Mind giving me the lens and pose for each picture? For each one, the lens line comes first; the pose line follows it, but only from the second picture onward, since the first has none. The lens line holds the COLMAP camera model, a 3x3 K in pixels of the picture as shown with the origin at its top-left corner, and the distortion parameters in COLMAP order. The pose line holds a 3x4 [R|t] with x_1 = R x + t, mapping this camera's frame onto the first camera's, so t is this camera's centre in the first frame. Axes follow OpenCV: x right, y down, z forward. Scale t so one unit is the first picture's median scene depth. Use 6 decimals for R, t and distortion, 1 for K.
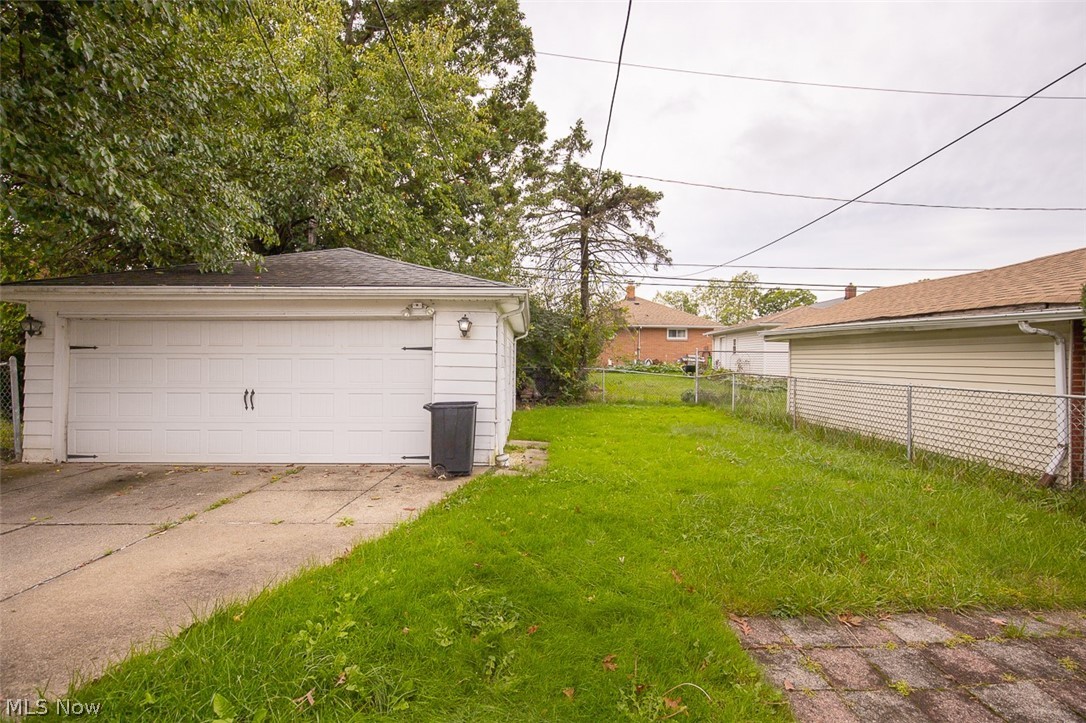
lens RADIAL K [[496.9, 0, 542.9], [0, 496.9, 388.6], [0, 0, 1]] dist [-0.017255, -0.000220]
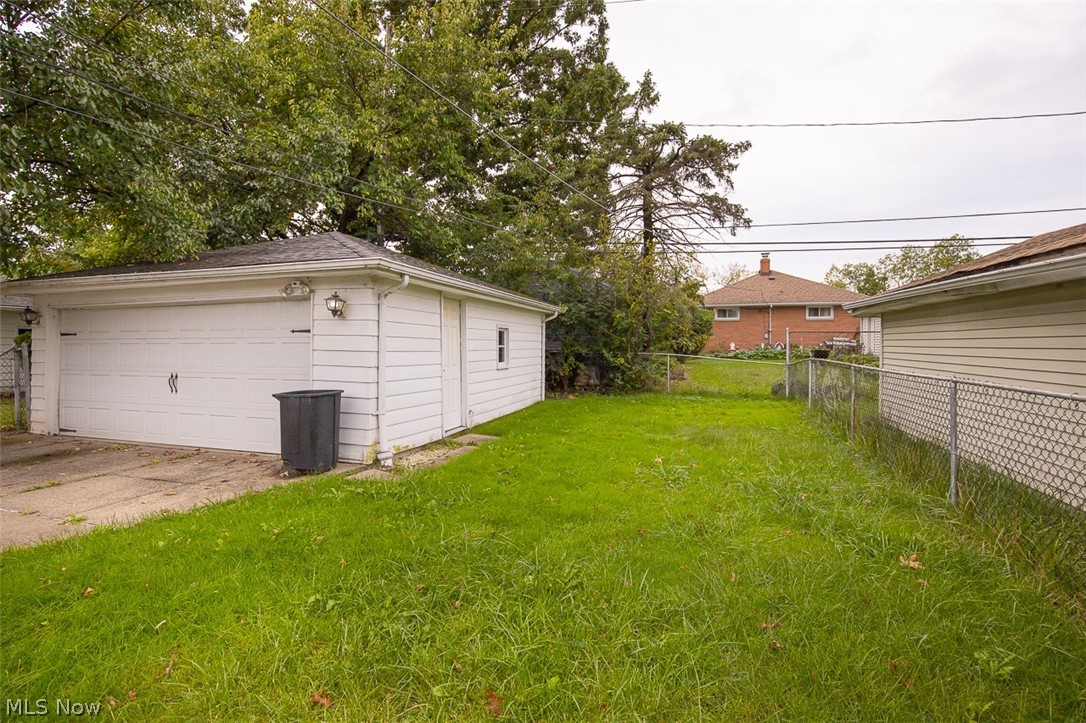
lens RADIAL K [[502.9, 0, 542.6], [0, 502.9, 368.4], [0, 0, 1]] dist [-0.018738, 0.000269]
pose [[0.948388, 0.009387, -0.316973, 0.194779], [-0.013072, 0.999869, -0.009500, -0.003519], [0.316842, 0.013153, 0.948387, 0.109478]]
